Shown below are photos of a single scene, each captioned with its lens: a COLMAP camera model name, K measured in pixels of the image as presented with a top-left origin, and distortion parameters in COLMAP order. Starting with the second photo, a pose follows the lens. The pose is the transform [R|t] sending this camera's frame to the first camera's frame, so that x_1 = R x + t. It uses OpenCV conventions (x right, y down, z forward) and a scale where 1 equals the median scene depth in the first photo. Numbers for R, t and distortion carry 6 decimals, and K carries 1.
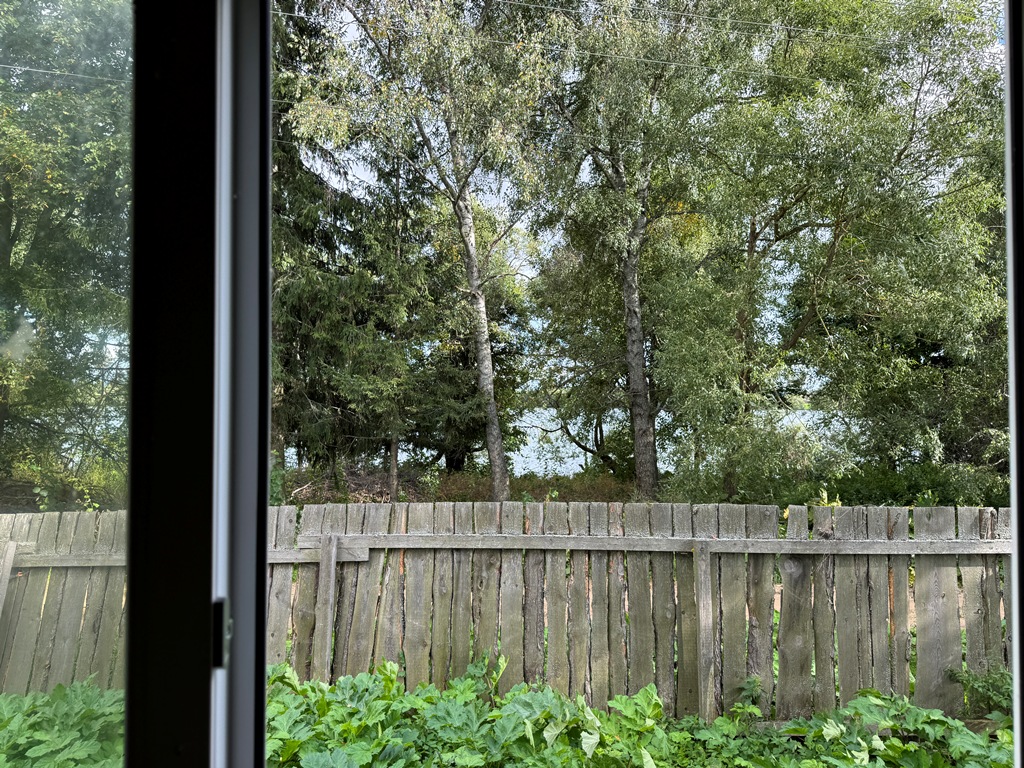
lens RADIAL K [[723.6, 0, 512.7], [0, 723.6, 381.6], [0, 0, 1]] dist [0.067418, -0.043017]
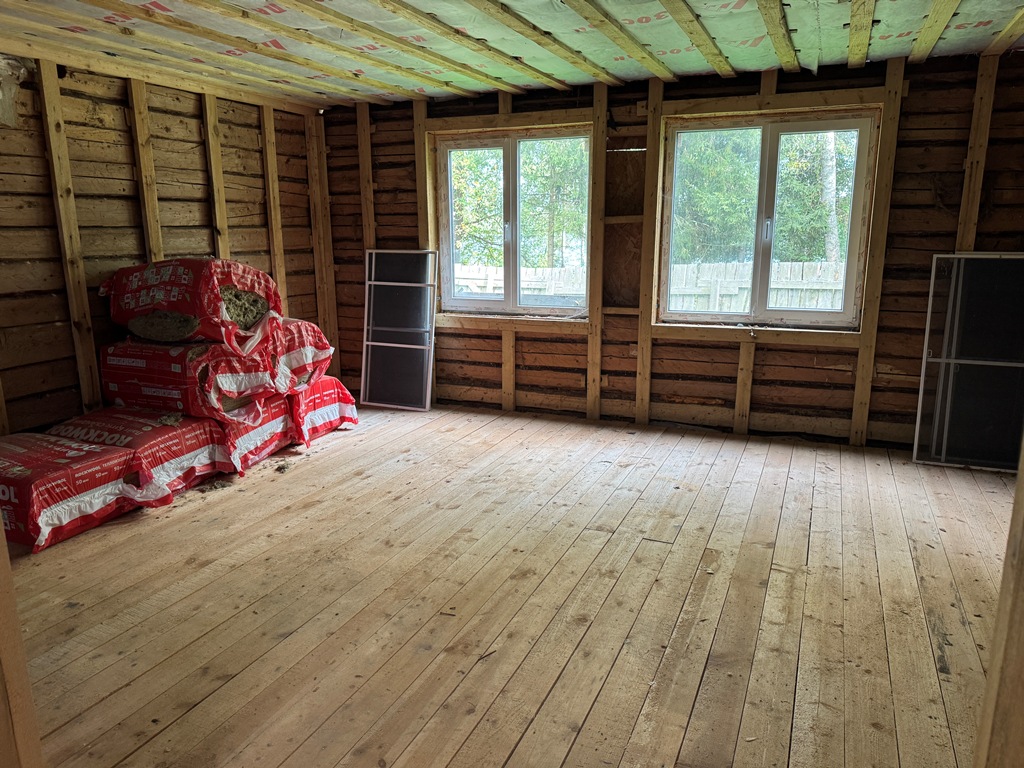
lens RADIAL K [[723.6, 0, 516.4], [0, 723.6, 382.9], [0, 0, 1]] dist [0.067418, -0.043017]
pose [[0.903615, 0.077898, -0.421203, 0.045034], [0.023620, 0.972767, 0.230577, 0.016771], [0.427694, -0.218302, 0.877167, -0.465923]]
